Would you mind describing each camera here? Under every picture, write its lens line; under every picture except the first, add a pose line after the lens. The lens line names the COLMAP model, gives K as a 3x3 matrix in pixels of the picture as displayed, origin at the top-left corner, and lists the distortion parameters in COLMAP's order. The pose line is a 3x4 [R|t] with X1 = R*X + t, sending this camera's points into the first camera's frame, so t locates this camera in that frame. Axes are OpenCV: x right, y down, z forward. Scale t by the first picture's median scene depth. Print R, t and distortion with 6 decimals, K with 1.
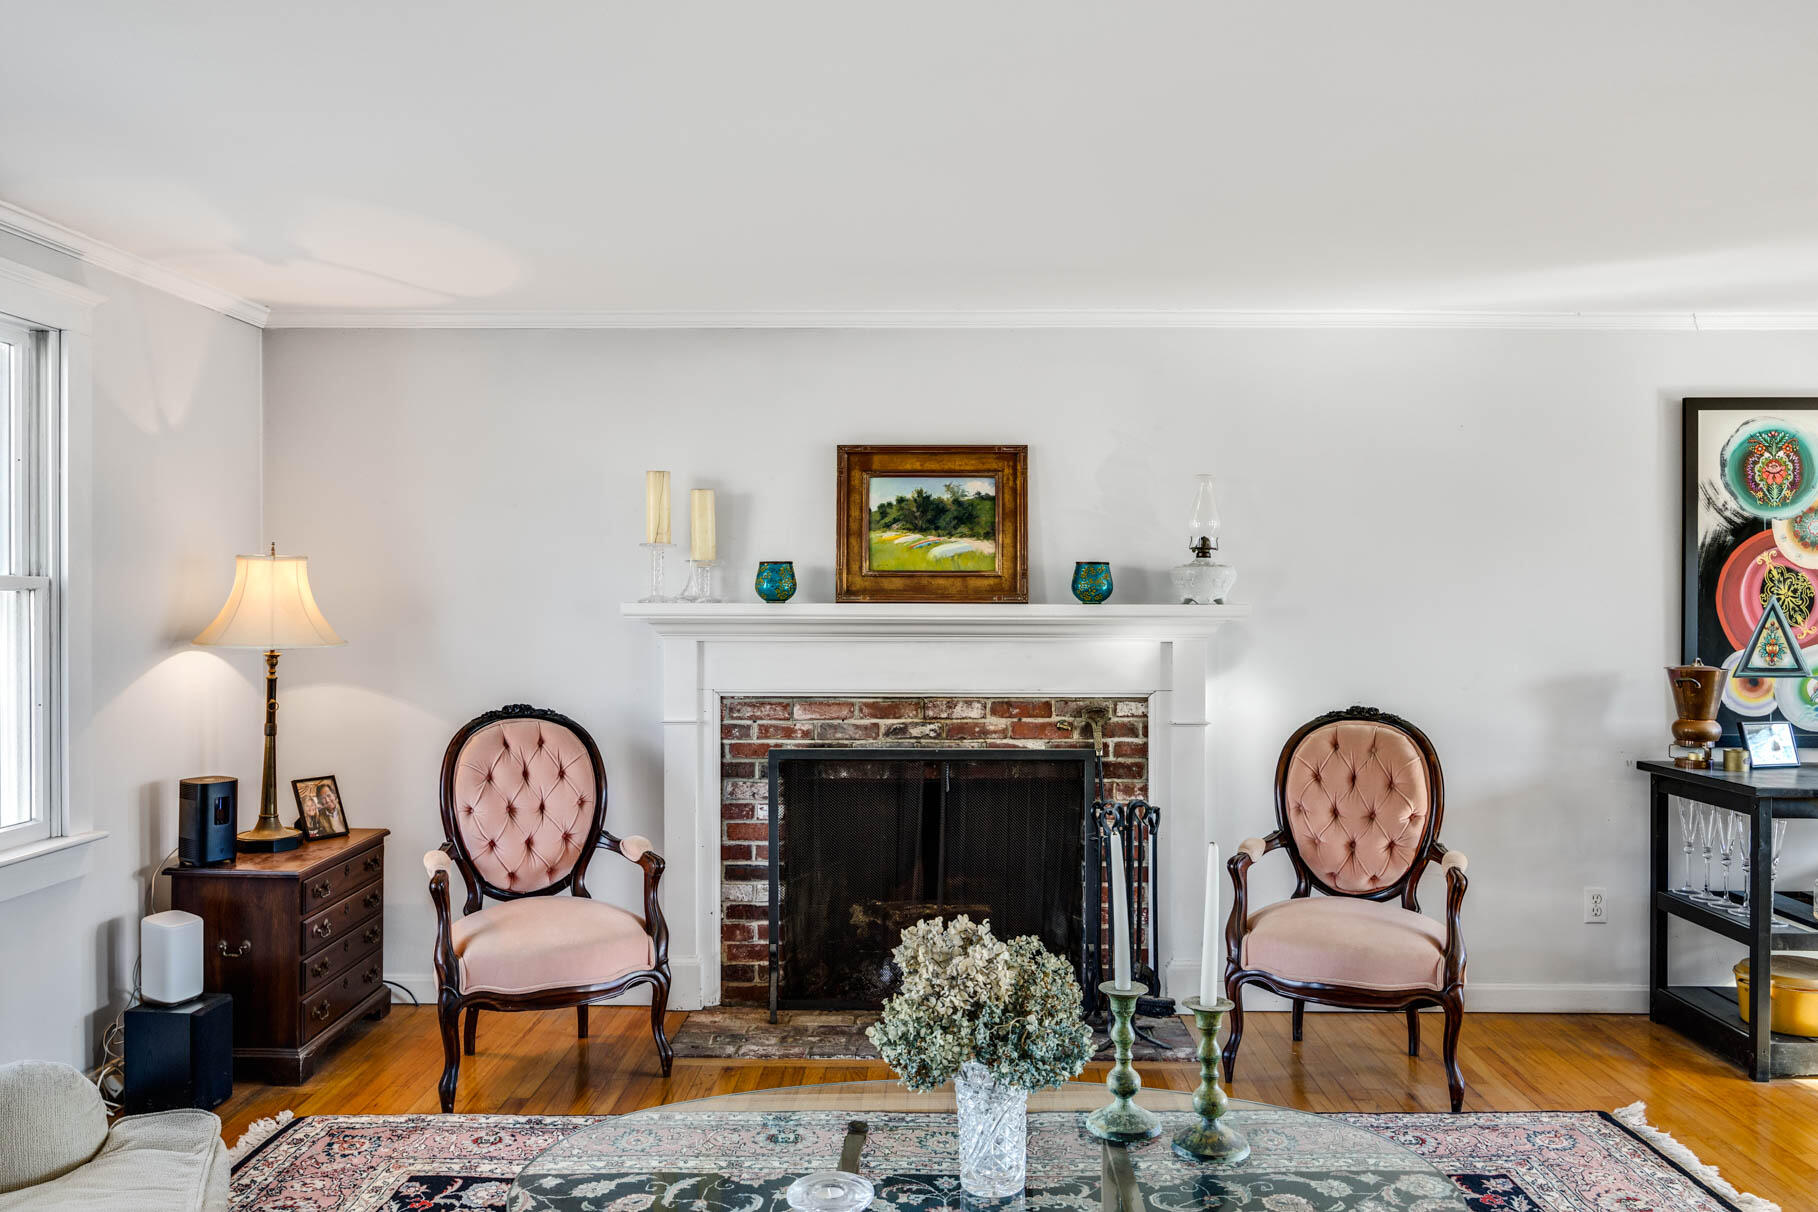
lens RADIAL K [[1327.5, 0, 908.3], [0, 1327.5, 600.1], [0, 0, 1]] dist [-0.003107, -0.001895]
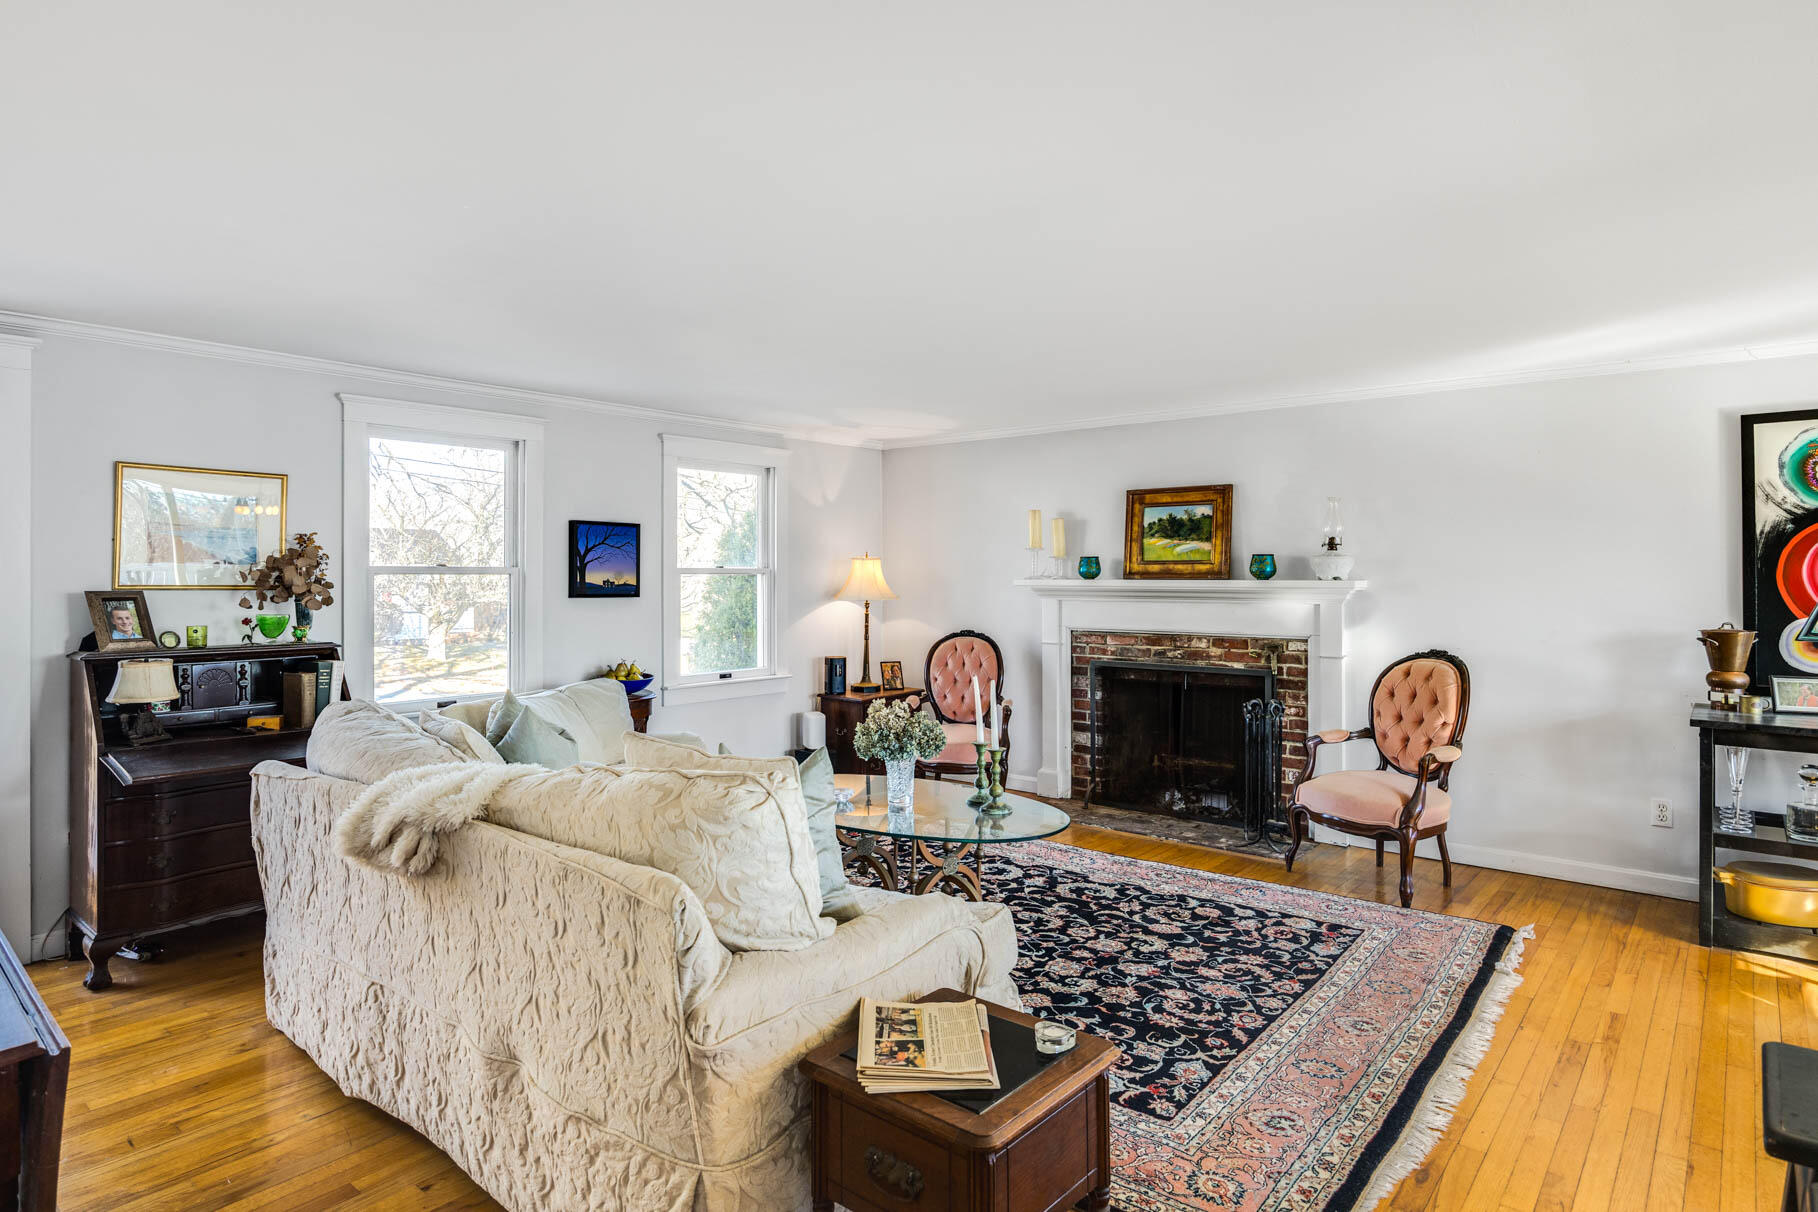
lens RADIAL K [[977.7, 0, 904.3], [0, 977.7, 572.2], [0, 0, 1]] dist [-0.003829, -0.000876]
pose [[0.780690, -0.004492, -0.624902, 0.534424], [-0.000282, 0.999972, -0.007540, 0.002532], [0.624918, 0.006063, 0.780667, -0.205453]]
